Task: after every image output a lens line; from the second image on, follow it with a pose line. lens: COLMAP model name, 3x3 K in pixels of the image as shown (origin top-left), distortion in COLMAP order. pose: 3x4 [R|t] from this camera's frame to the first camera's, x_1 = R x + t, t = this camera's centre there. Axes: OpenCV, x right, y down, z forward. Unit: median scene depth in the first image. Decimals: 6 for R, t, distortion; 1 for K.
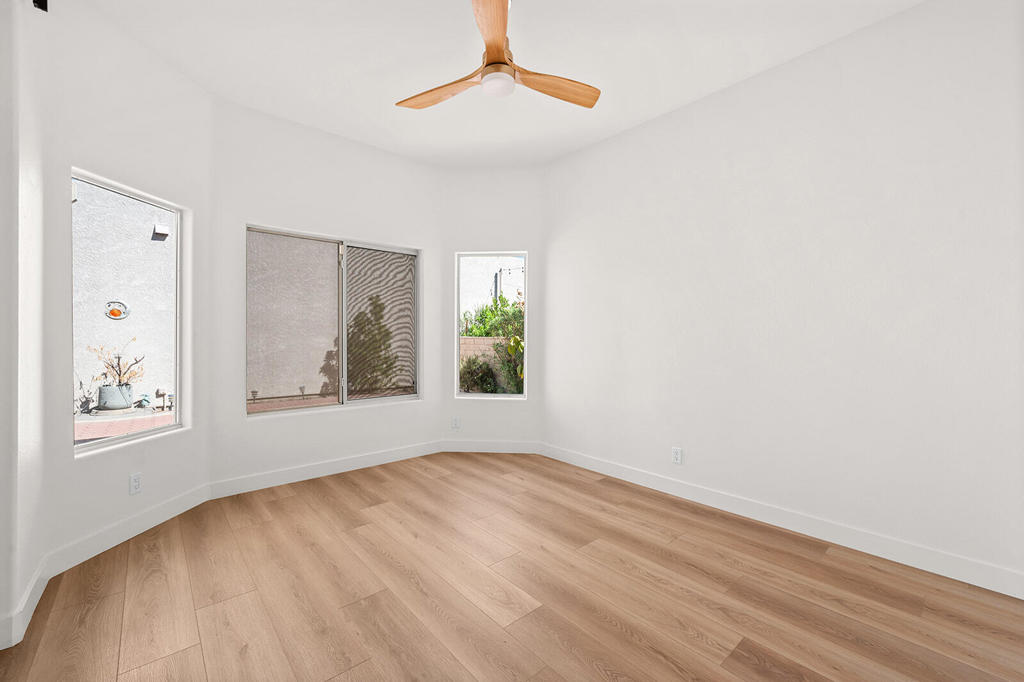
lens RADIAL K [[410.3, 0, 518.0], [0, 410.3, 338.4], [0, 0, 1]] dist [0.003158, -0.000294]
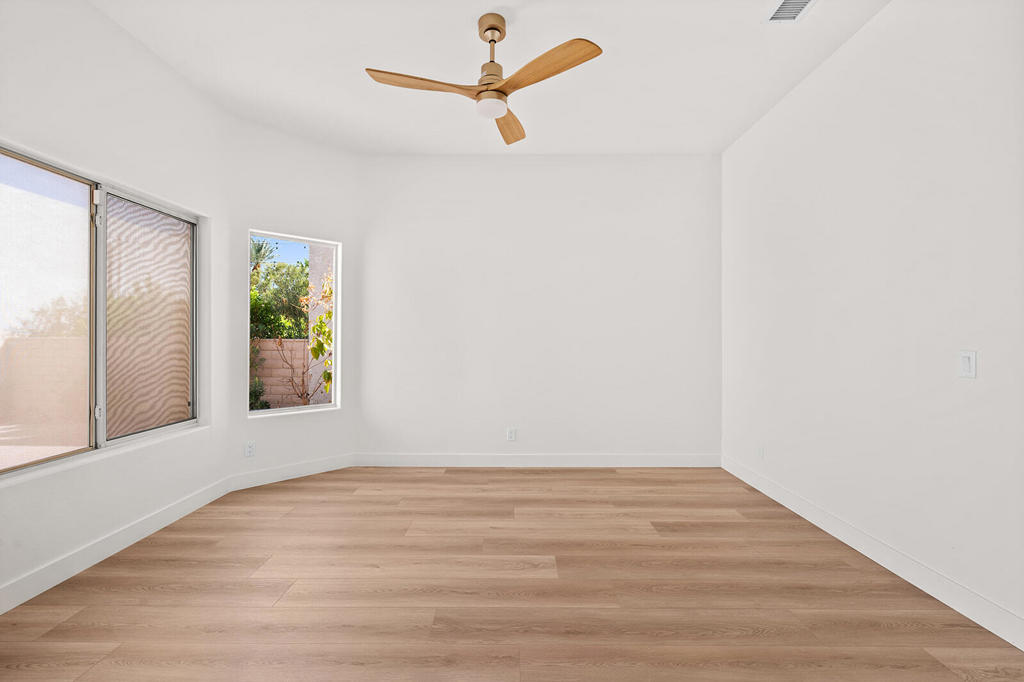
lens RADIAL K [[432.5, 0, 505.3], [0, 432.5, 337.4], [0, 0, 1]] dist [-0.000319, -0.000439]
pose [[0.674815, -0.000868, 0.737987, -0.546761], [-0.000128, 0.999999, 0.001294, -0.007705], [-0.737987, -0.000968, 0.674814, 0.124706]]
